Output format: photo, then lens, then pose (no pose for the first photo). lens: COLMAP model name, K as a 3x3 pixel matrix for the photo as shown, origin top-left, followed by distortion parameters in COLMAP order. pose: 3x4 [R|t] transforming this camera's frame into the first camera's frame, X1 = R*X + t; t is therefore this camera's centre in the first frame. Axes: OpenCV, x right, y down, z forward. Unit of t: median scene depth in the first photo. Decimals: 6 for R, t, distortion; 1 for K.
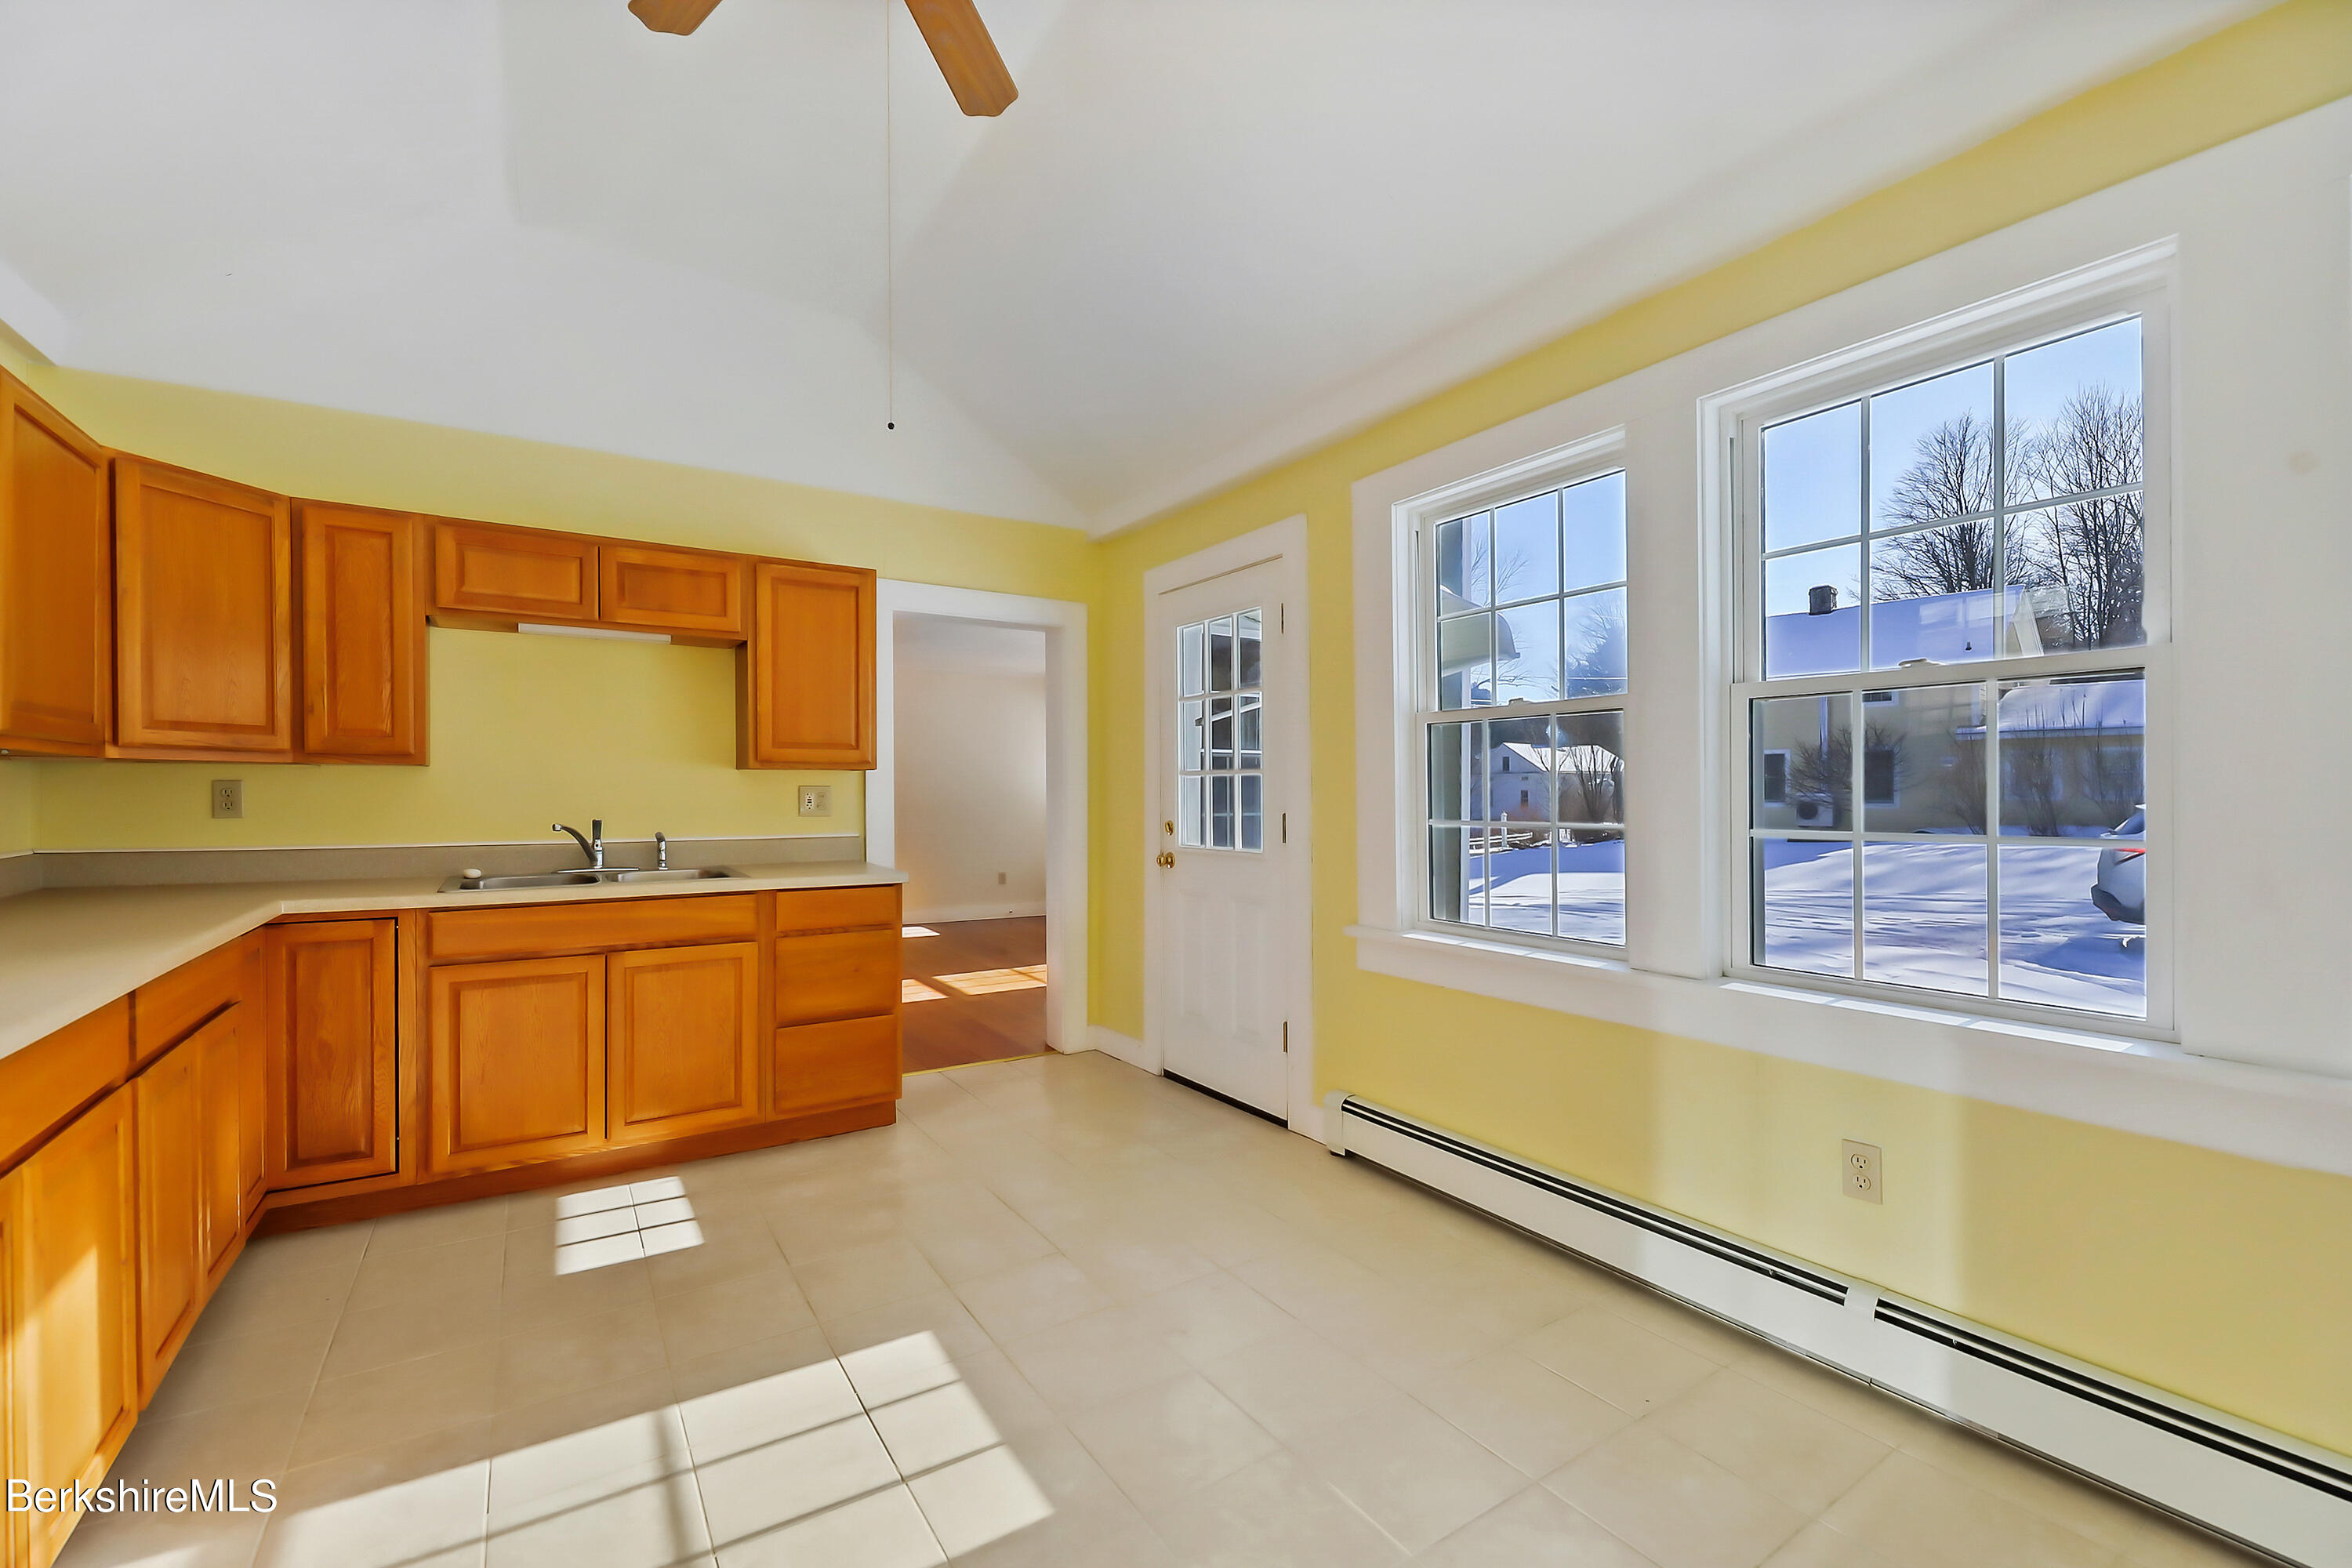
lens RADIAL K [[970.7, 0, 1166.9], [0, 970.7, 792.2], [0, 0, 1]] dist [0.004086, -0.000261]
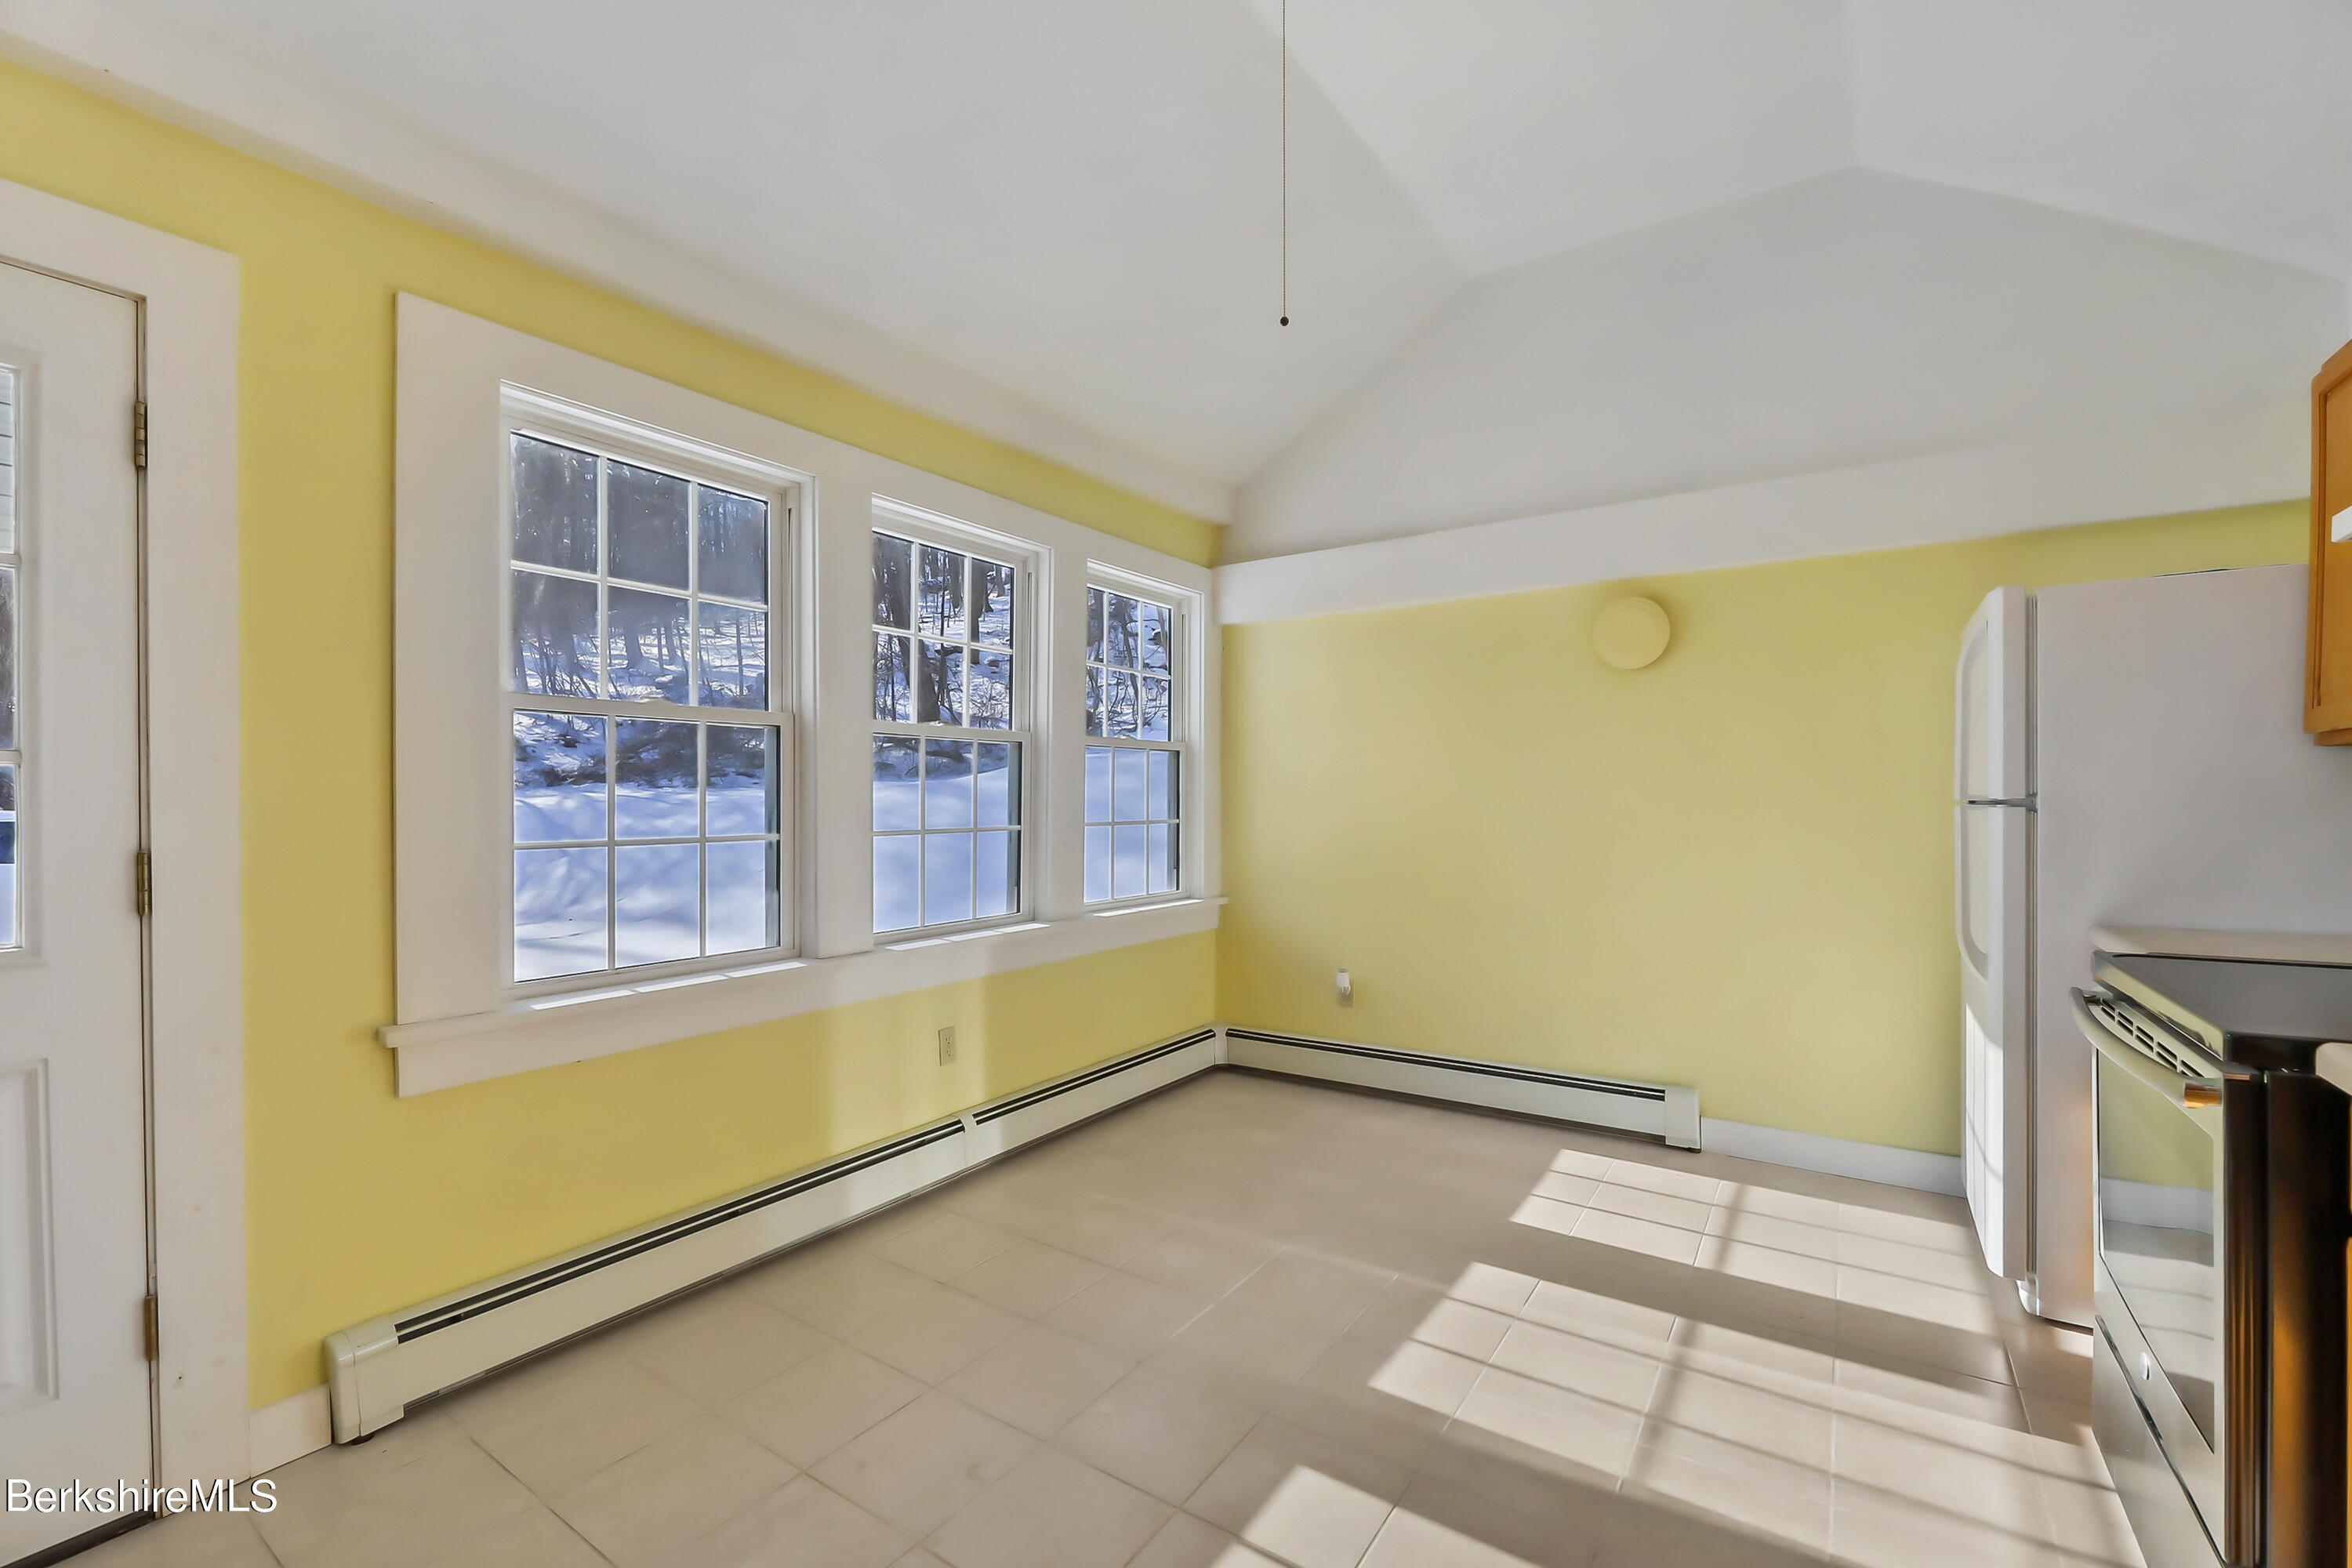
lens RADIAL K [[970.7, 0, 1151.4], [0, 970.7, 806.4], [0, 0, 1]] dist [0.004086, -0.000261]
pose [[-0.375801, -0.001693, 0.926699, -0.890776], [-0.003518, 0.999994, 0.000401, 0.006484], [-0.926694, -0.003109, -0.375805, 1.355463]]
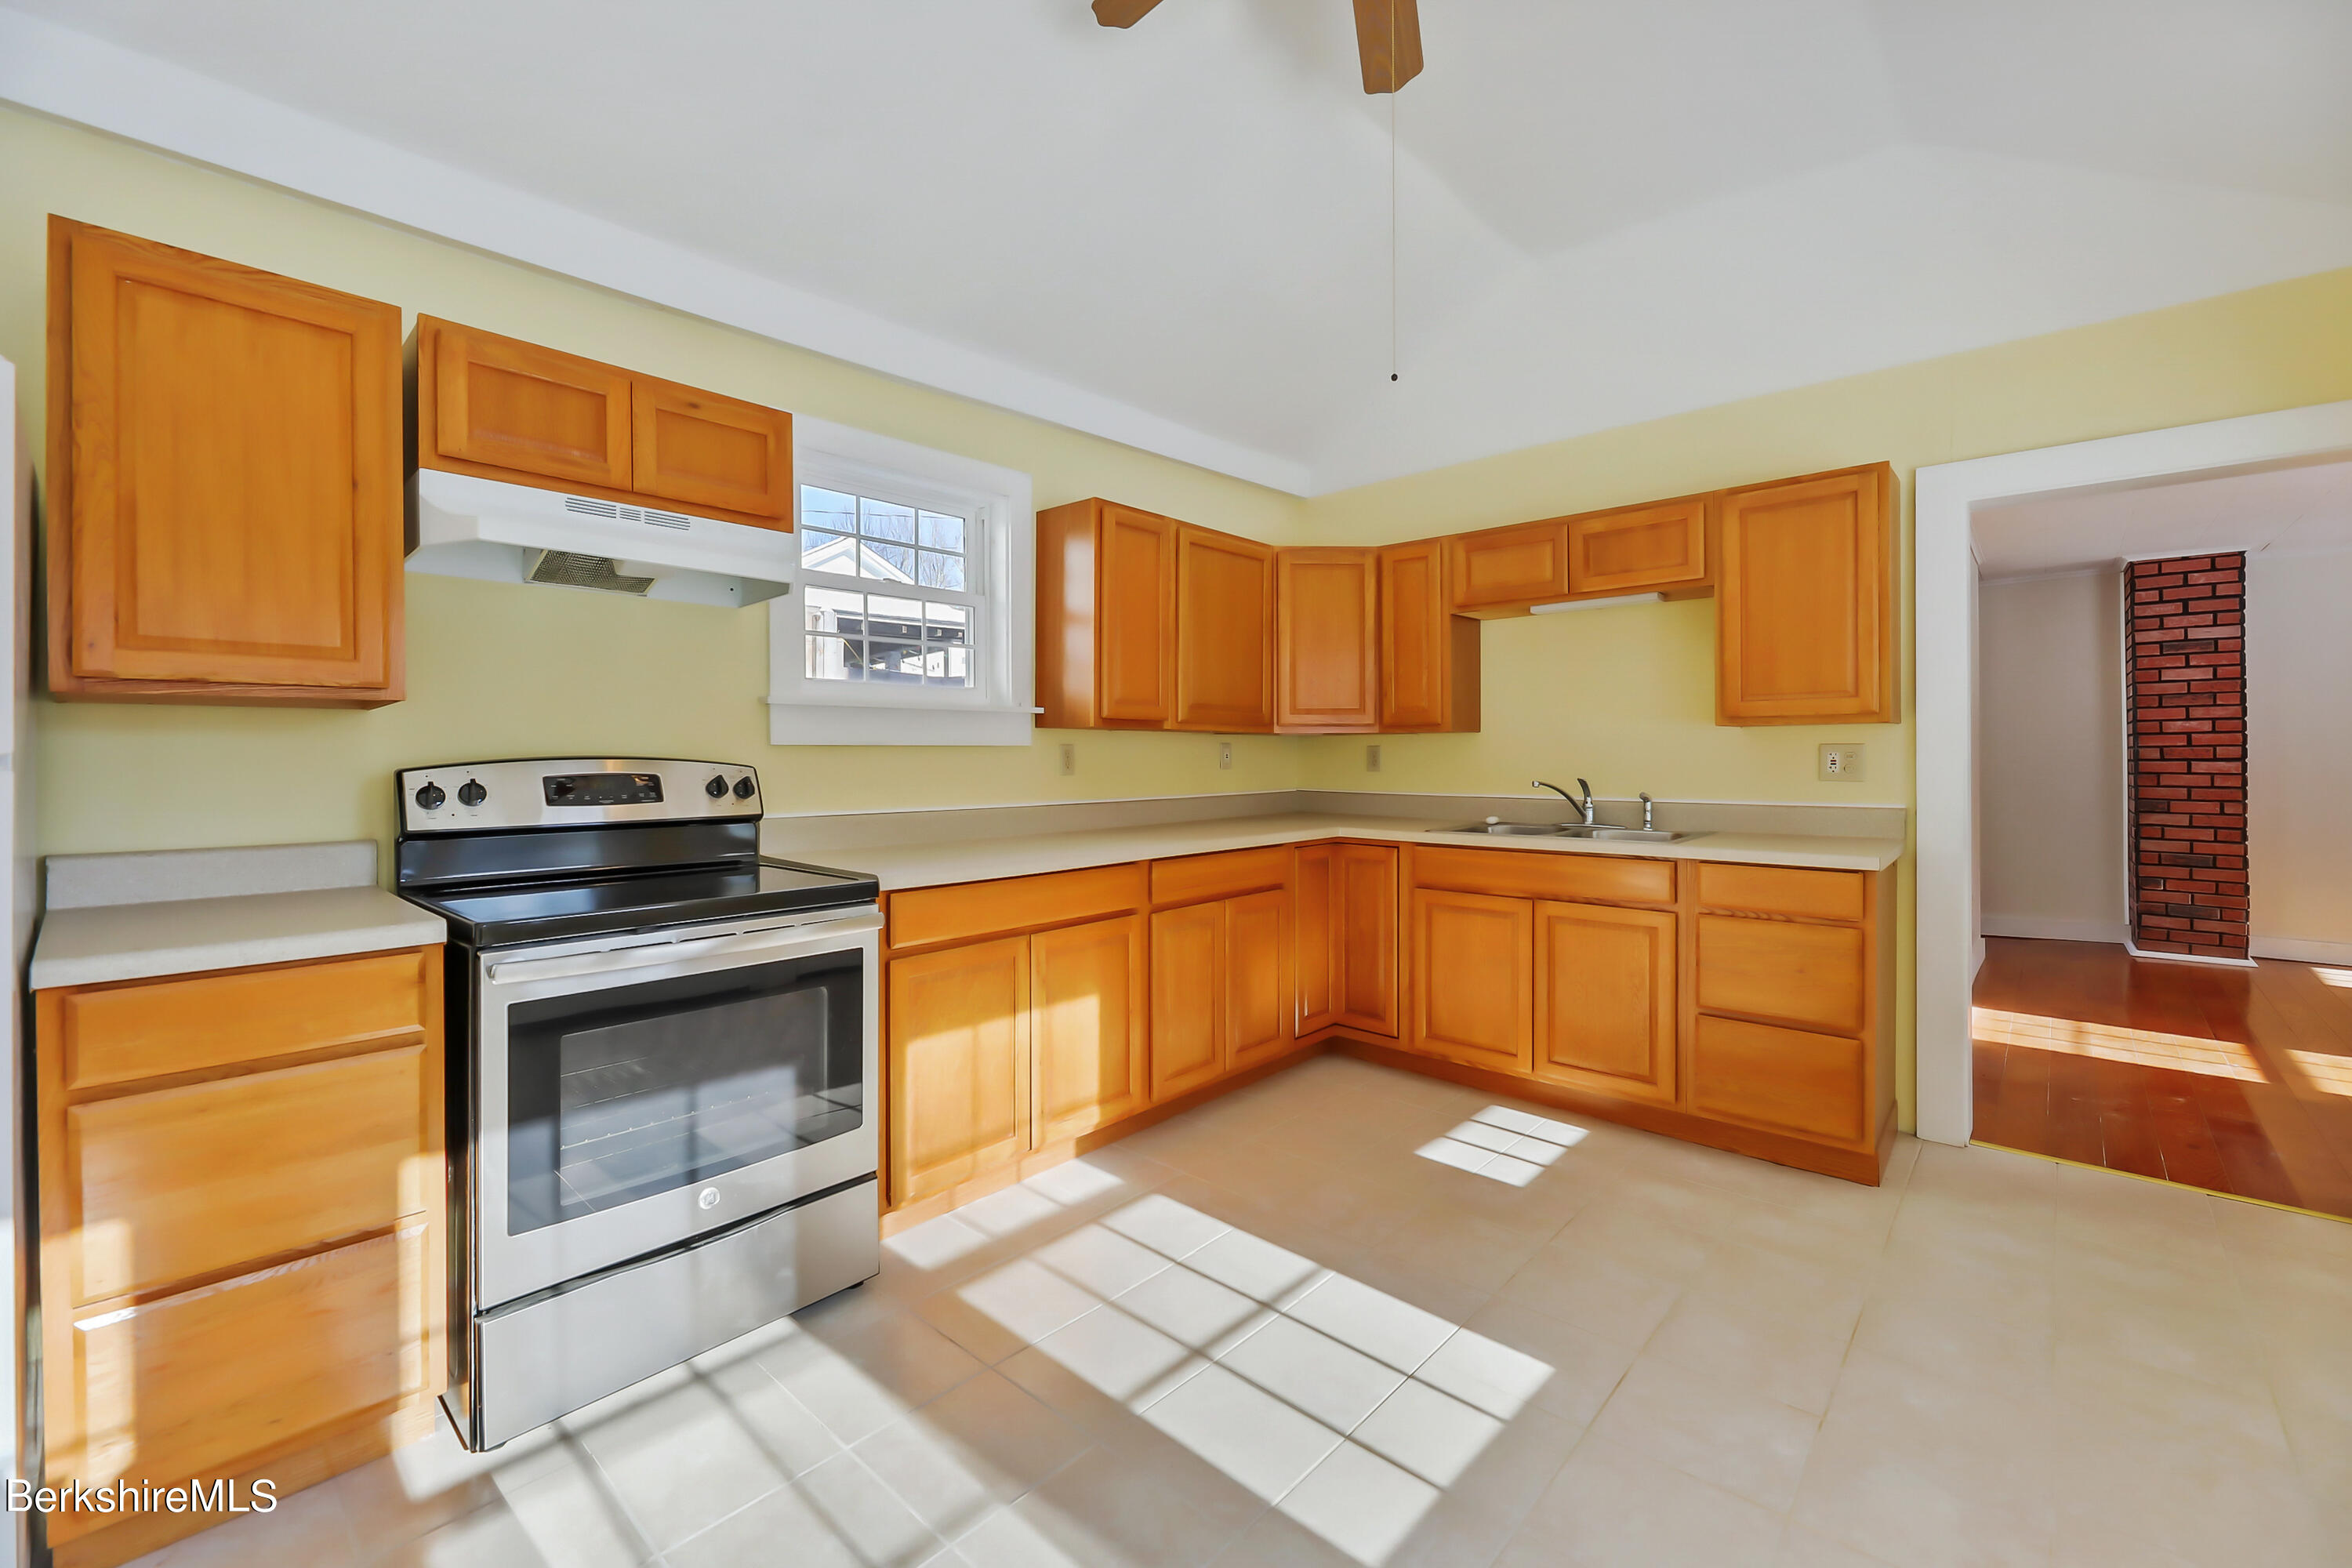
lens RADIAL K [[970.7, 0, 1179.4], [0, 970.7, 752.5], [0, 0, 1]] dist [0.004086, -0.000261]
pose [[0.257273, -0.005381, -0.966324, 0.362068], [0.003012, 0.999984, -0.004767, 0.004003], [0.966334, -0.001684, 0.257285, 0.318977]]
